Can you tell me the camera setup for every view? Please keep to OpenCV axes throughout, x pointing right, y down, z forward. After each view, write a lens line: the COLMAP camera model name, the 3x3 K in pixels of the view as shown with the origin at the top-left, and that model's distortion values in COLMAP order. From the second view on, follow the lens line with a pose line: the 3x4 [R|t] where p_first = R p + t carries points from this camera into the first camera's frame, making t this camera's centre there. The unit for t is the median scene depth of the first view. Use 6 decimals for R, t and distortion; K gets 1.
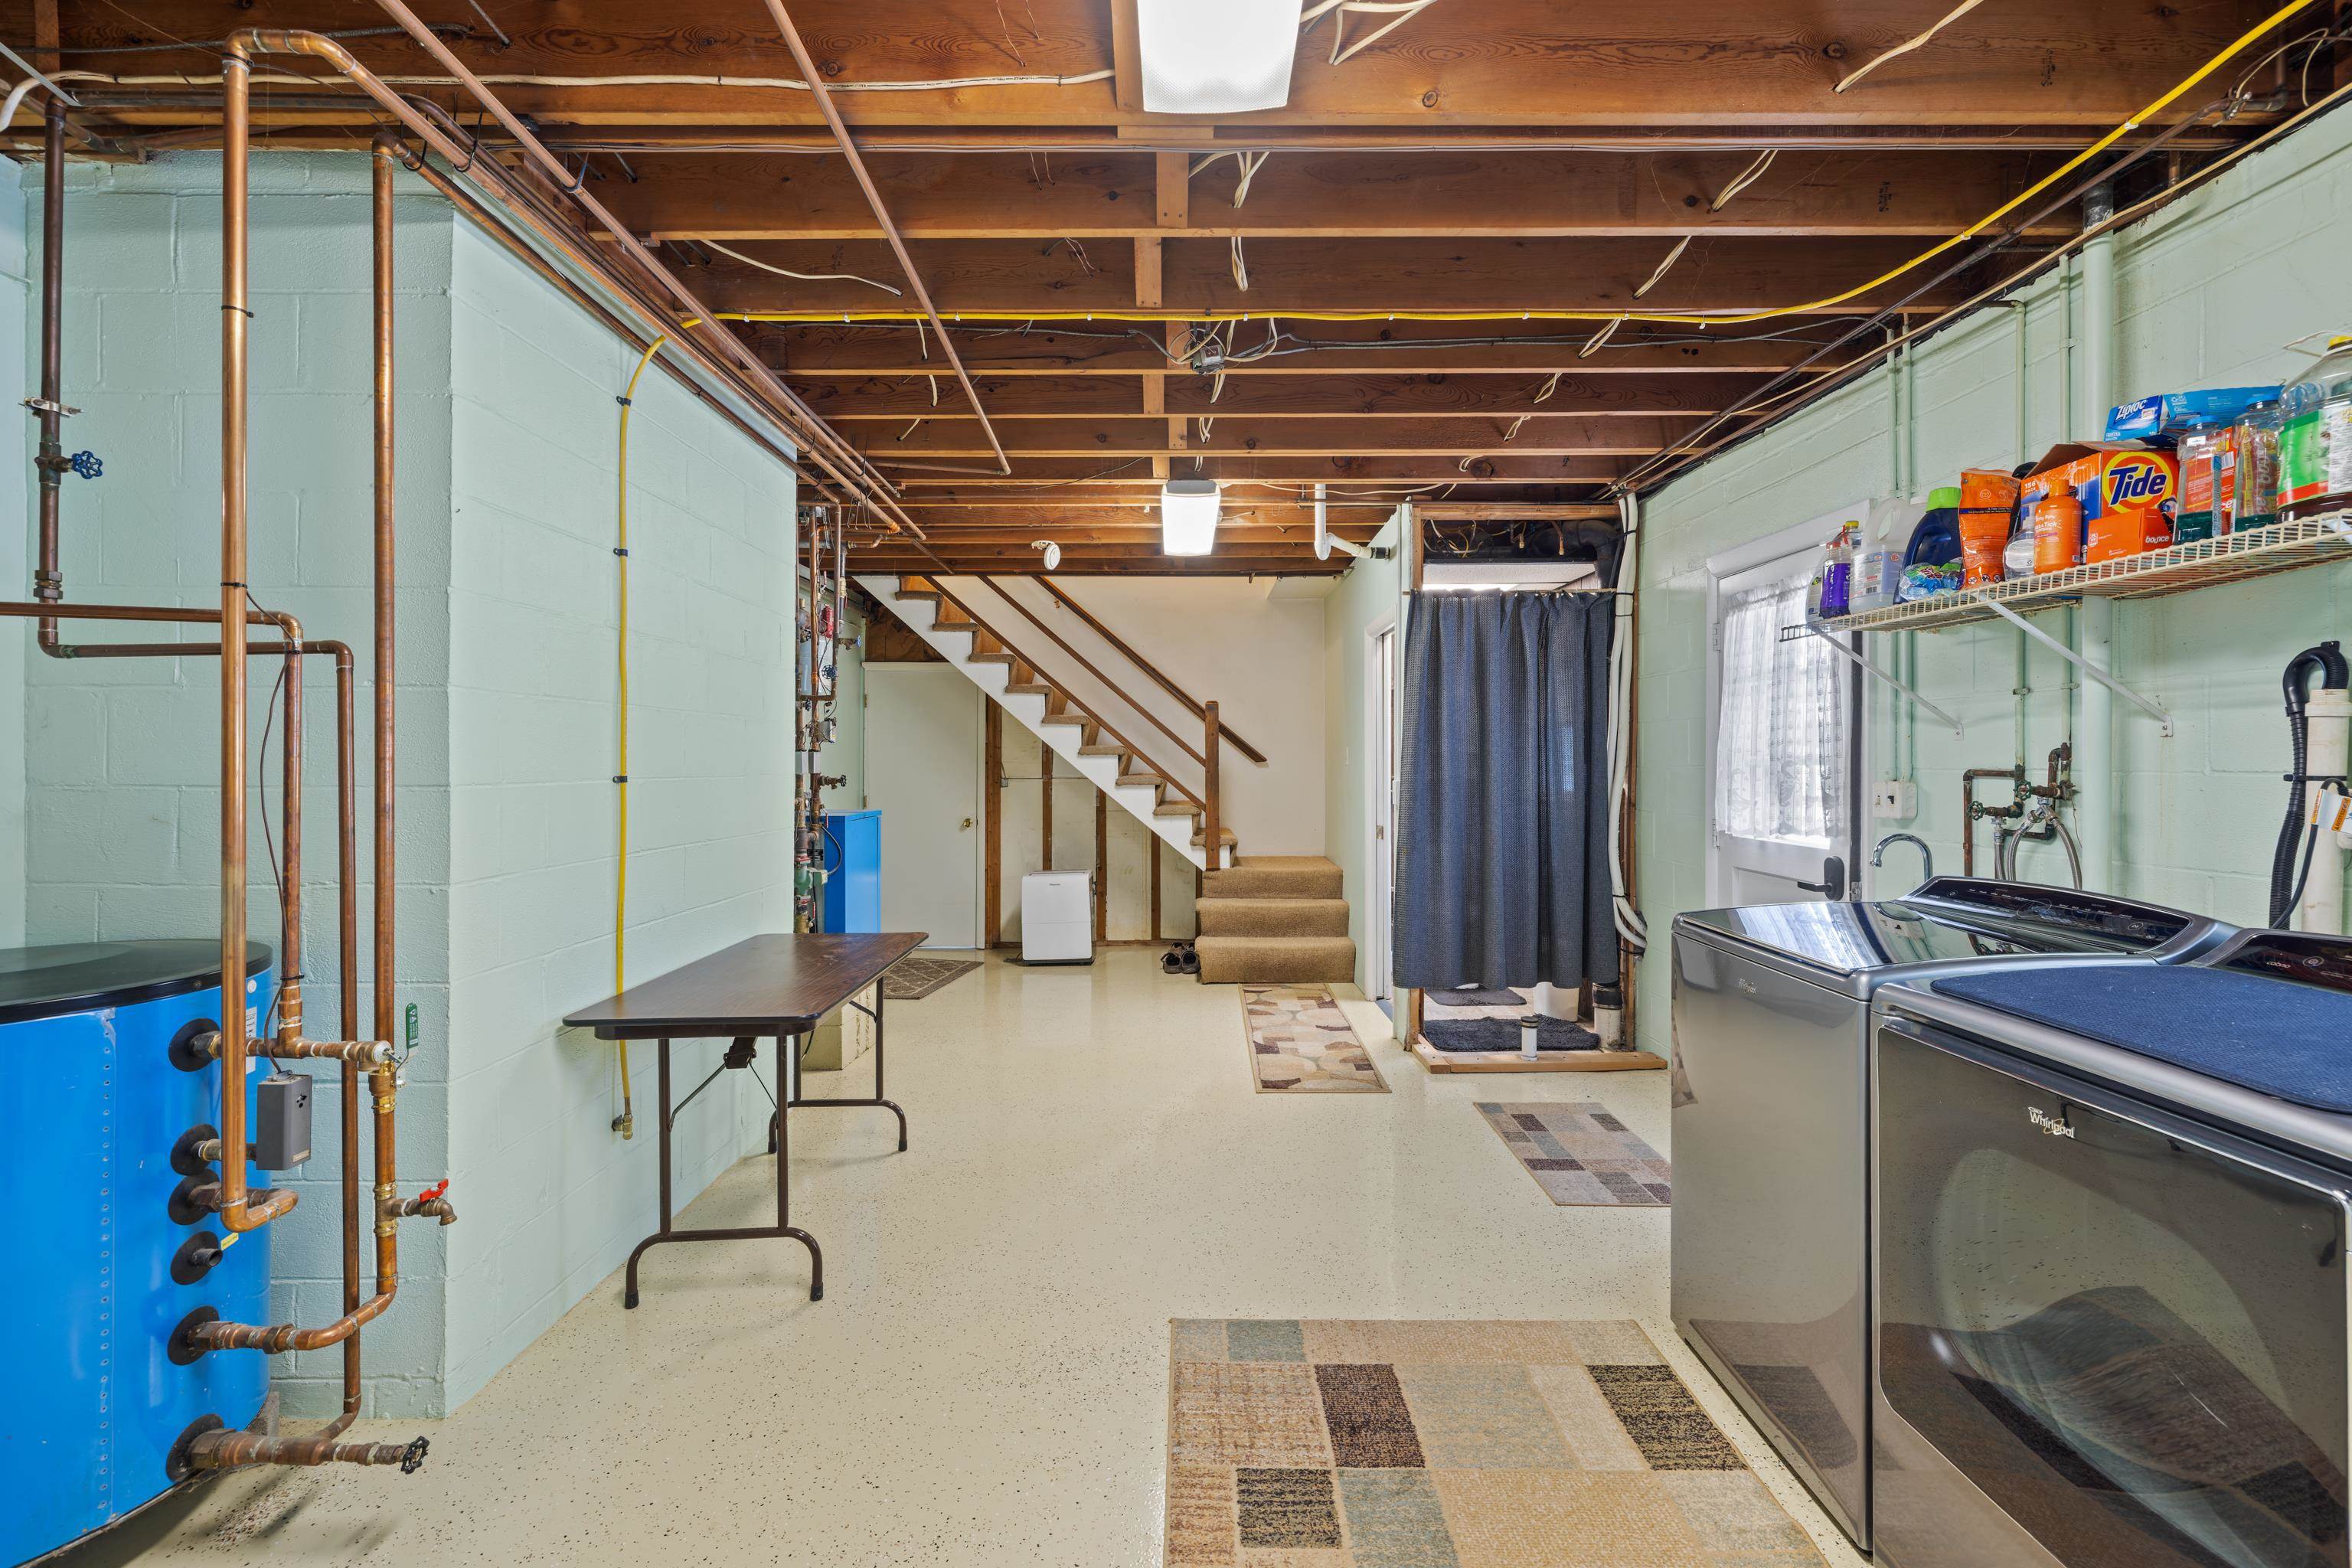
lens RADIAL K [[996.2, 0, 1182.2], [0, 996.2, 769.1], [0, 0, 1]] dist [0.002062, 0.000362]
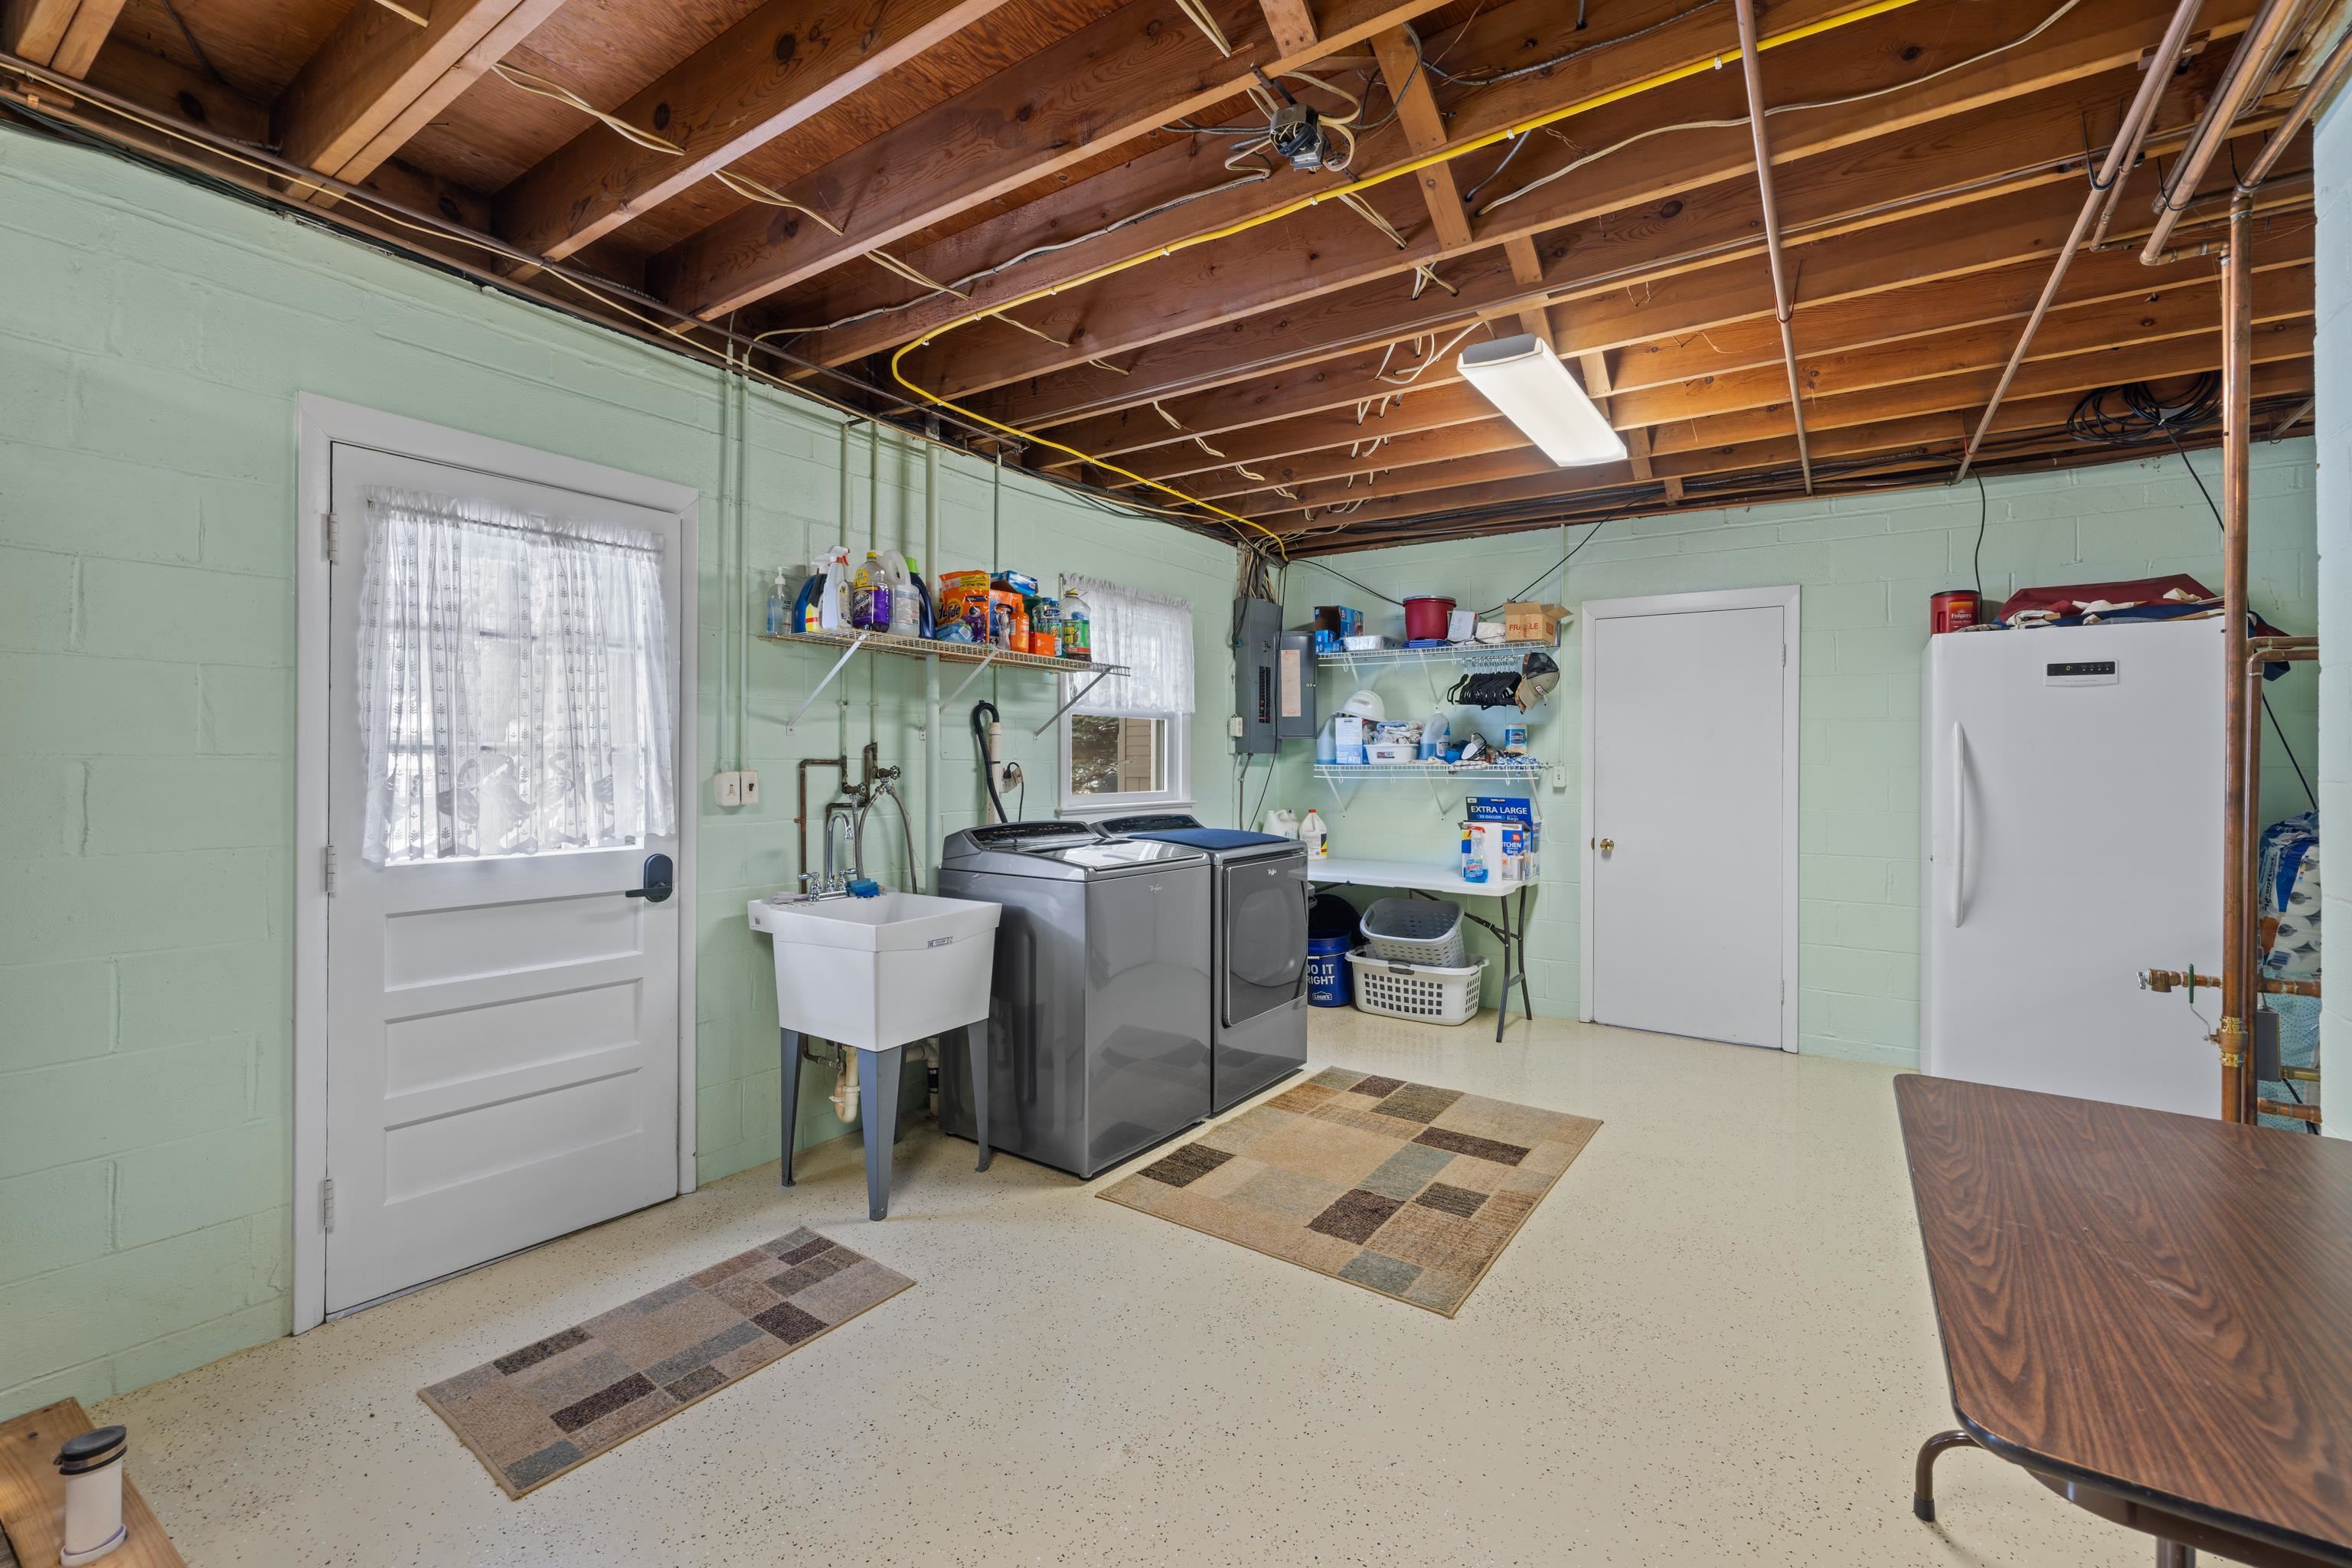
lens RADIAL K [[996.2, 0, 1182.2], [0, 996.2, 769.1], [0, 0, 1]] dist [0.002062, 0.000362]
pose [[-0.824213, -0.003399, 0.566269, -0.328181], [0.002876, 0.999944, 0.010188, 0.001305], [-0.566272, 0.010026, -0.824157, 1.849410]]
